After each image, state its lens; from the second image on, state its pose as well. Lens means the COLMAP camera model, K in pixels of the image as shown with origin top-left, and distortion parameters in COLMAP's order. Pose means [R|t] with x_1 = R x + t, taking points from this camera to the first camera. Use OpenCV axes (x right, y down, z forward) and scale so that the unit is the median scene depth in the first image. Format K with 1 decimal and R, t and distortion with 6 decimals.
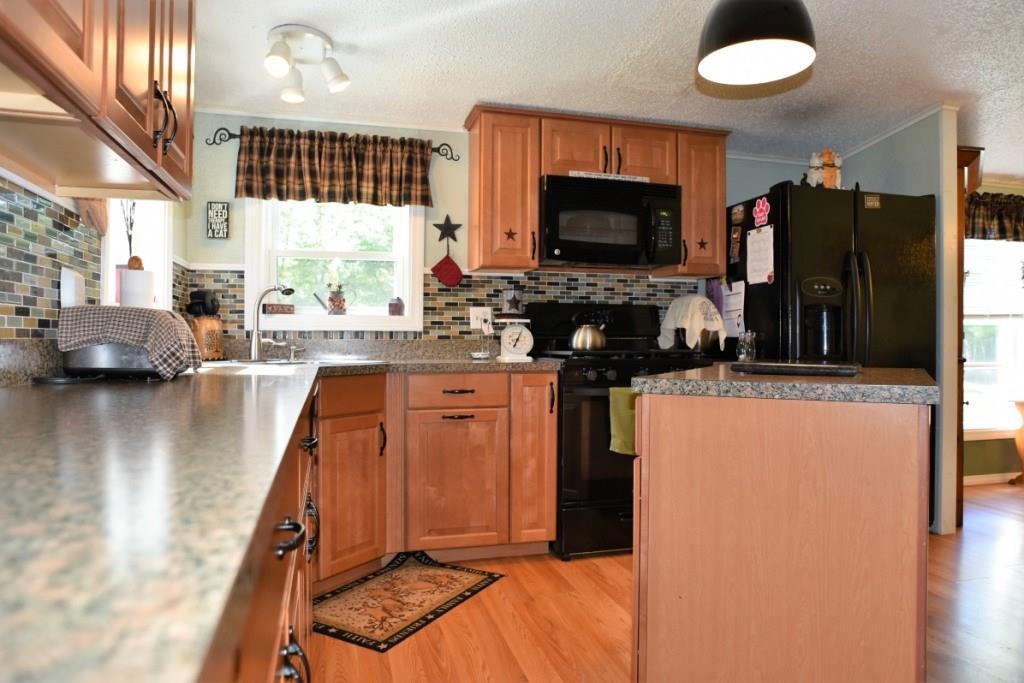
lens RADIAL K [[637.6, 0, 501.4], [0, 637.6, 330.0], [0, 0, 1]] dist [-0.045779, 0.000868]
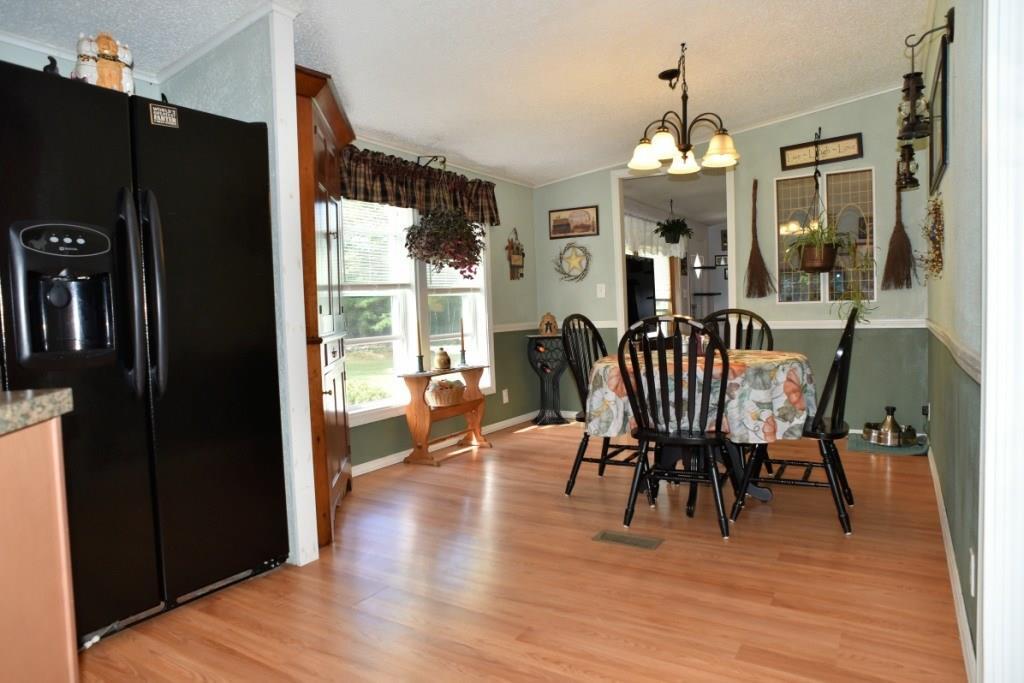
lens RADIAL K [[637.6, 0, 501.4], [0, 637.6, 330.0], [0, 0, 1]] dist [-0.045779, 0.000868]
pose [[0.724619, -0.061020, 0.686443, 0.354930], [0.037918, 0.998094, 0.048696, 0.004757], [-0.688105, -0.009257, 0.725552, 0.244853]]
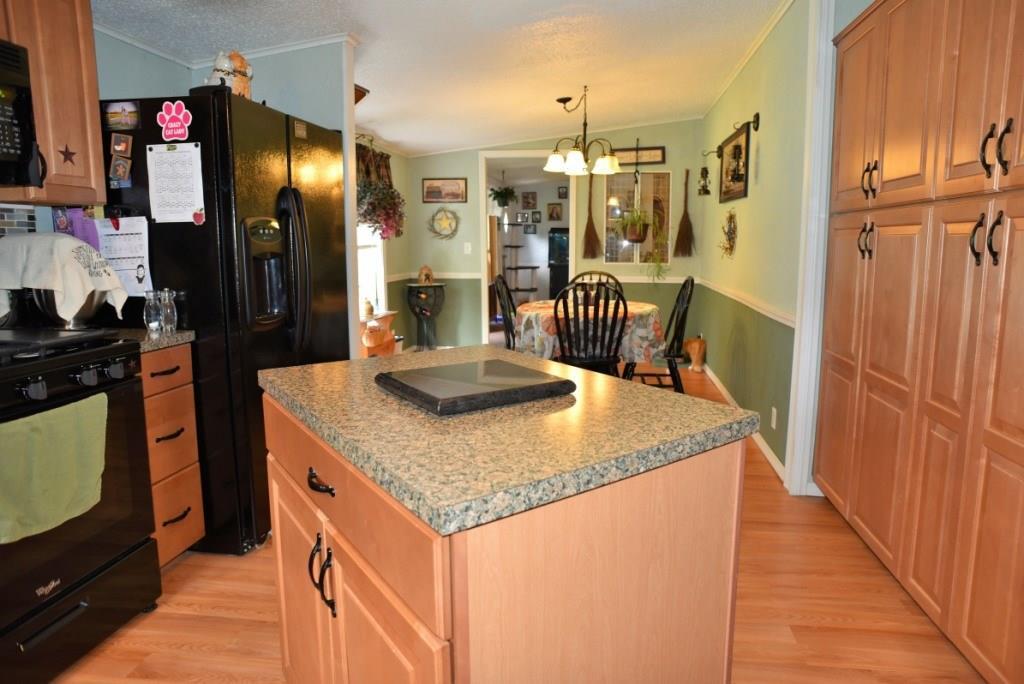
lens RADIAL K [[611.8, 0, 514.8], [0, 611.8, 308.5], [0, 0, 1]] dist [-0.002156, 0.002771]
pose [[0.397154, -0.113279, 0.910734, -0.081396], [-0.000218, 0.992341, 0.123525, -0.060443], [-0.917752, -0.049257, 0.394088, 0.354349]]
